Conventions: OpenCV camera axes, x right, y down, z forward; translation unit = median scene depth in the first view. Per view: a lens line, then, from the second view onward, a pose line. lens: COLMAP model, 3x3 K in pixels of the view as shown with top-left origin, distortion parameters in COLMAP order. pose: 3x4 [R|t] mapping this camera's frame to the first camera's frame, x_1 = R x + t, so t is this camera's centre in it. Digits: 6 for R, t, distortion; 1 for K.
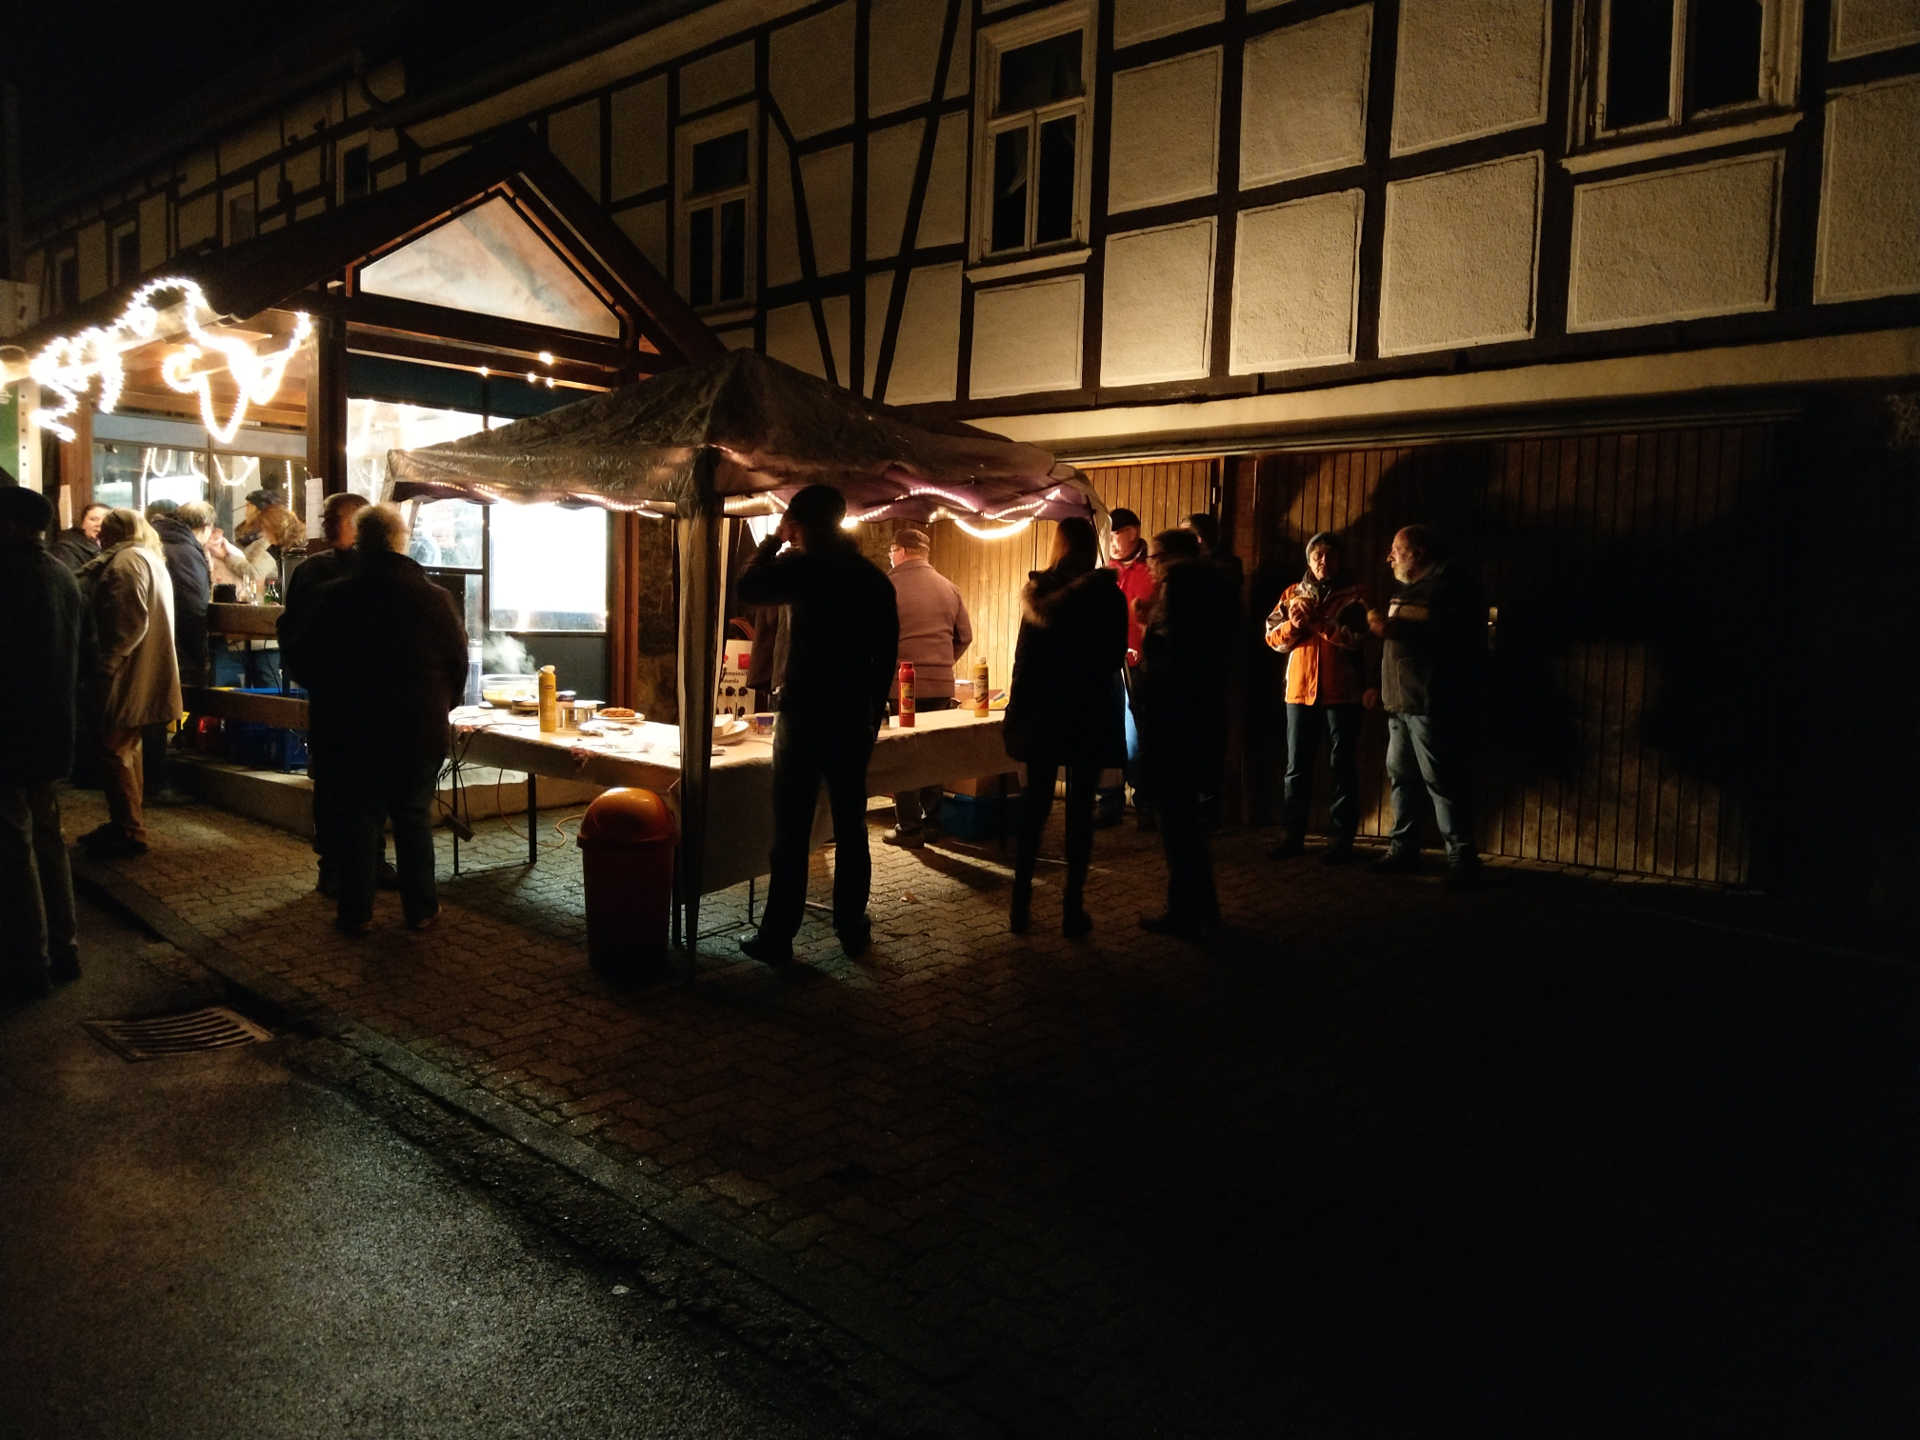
lens RADIAL K [[1501.6, 0, 957.5], [0, 1501.6, 736.2], [0, 0, 1]] dist [0.099182, -0.102169]
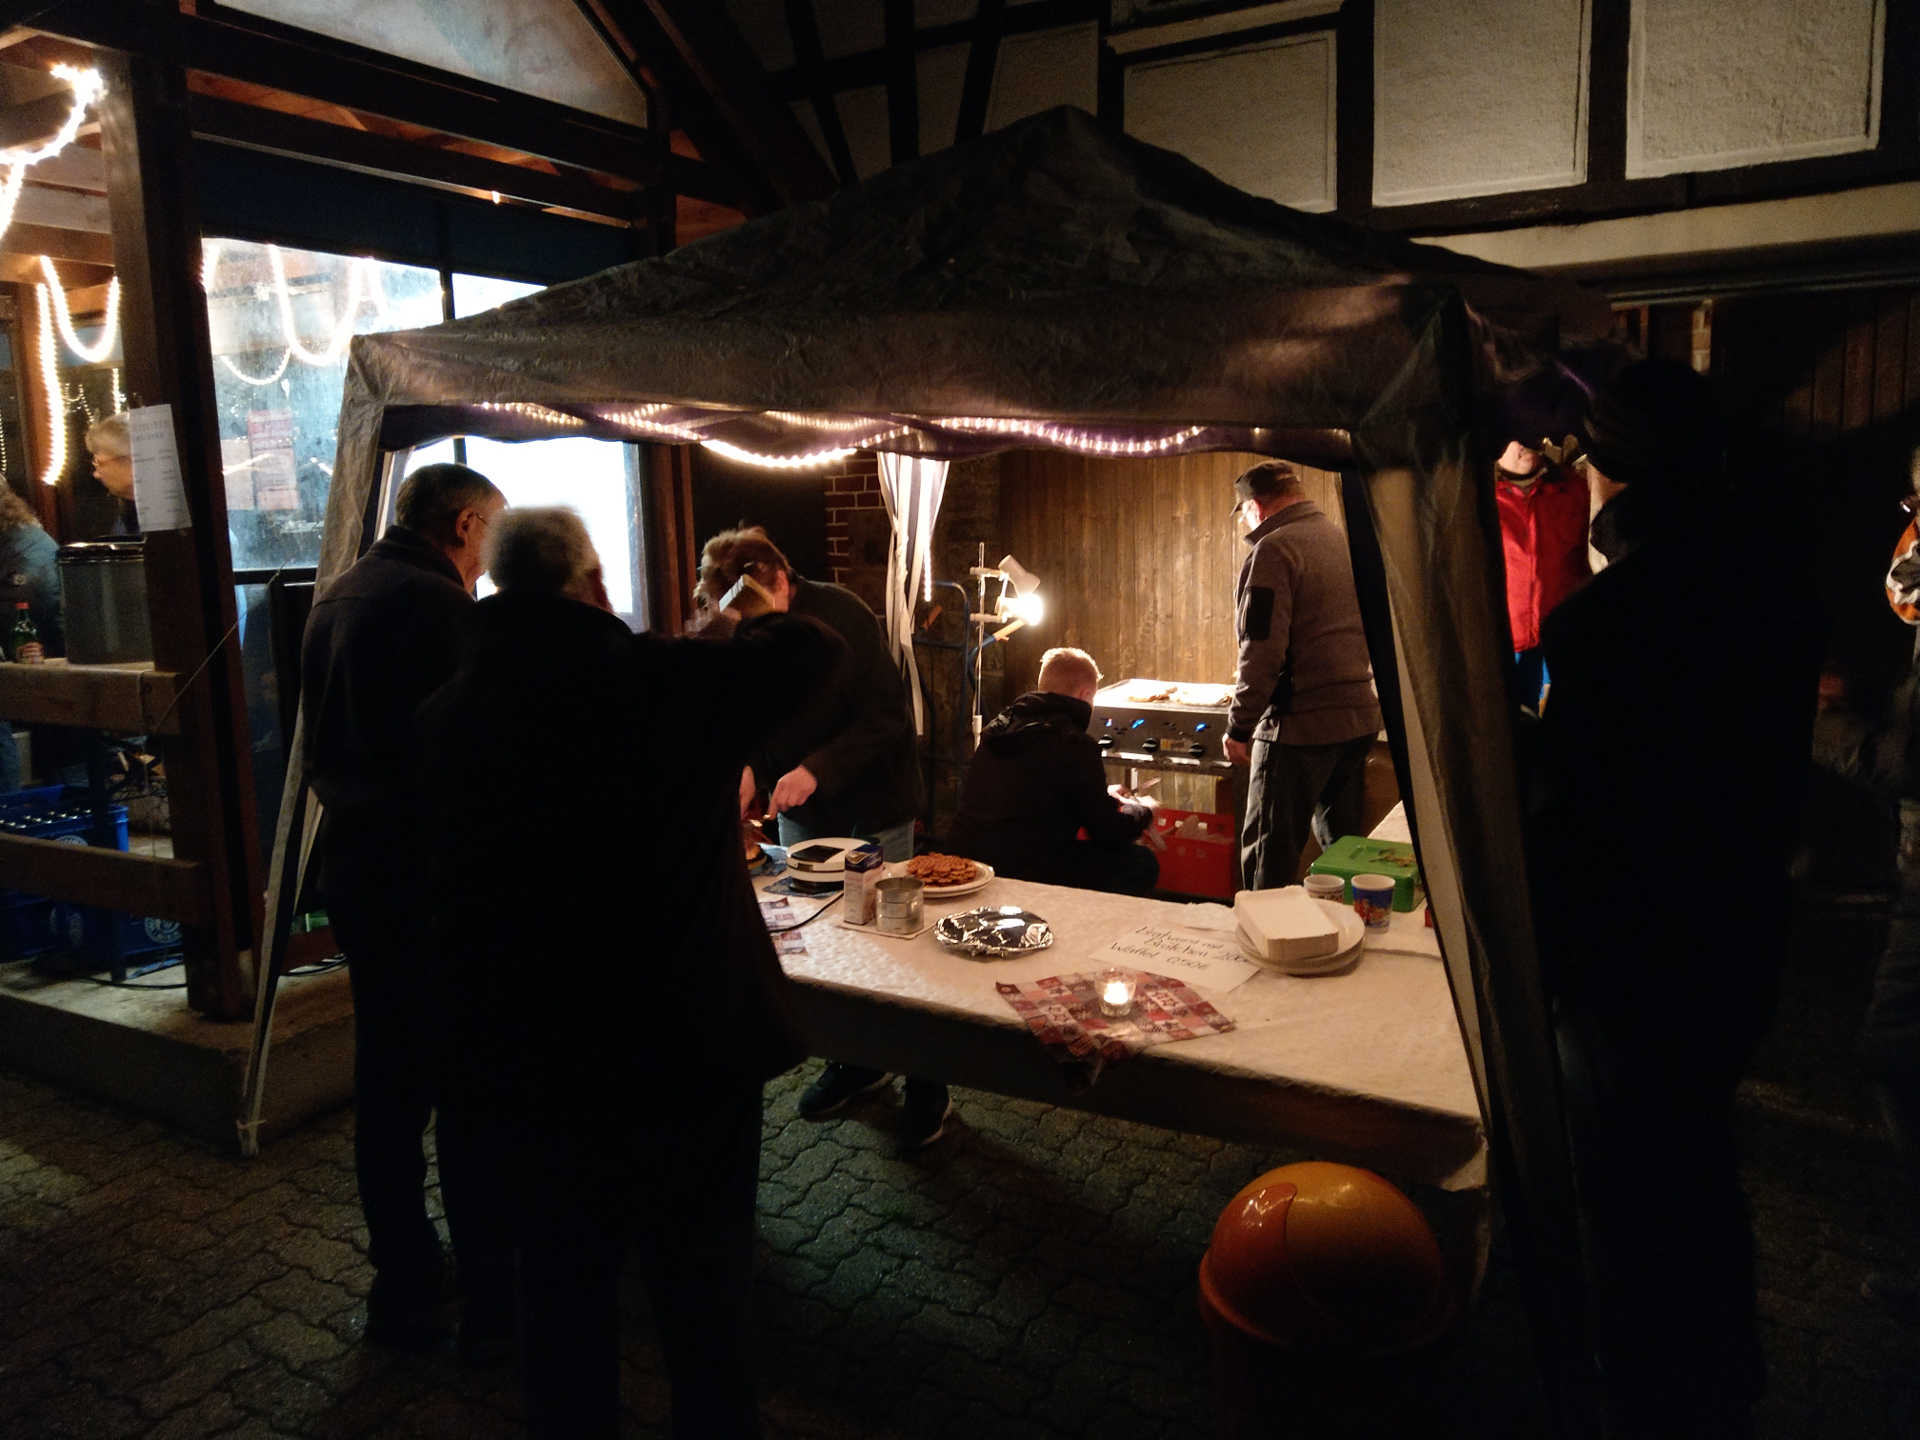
lens RADIAL K [[1480.1, 0, 948.1], [0, 1480.1, 734.6], [0, 0, 1]] dist [0.019763, -0.007167]
pose [[0.974470, -0.087911, 0.206591, -0.248417], [0.072236, 0.993991, 0.082241, -0.077085], [-0.212580, -0.065218, 0.974965, 0.428774]]
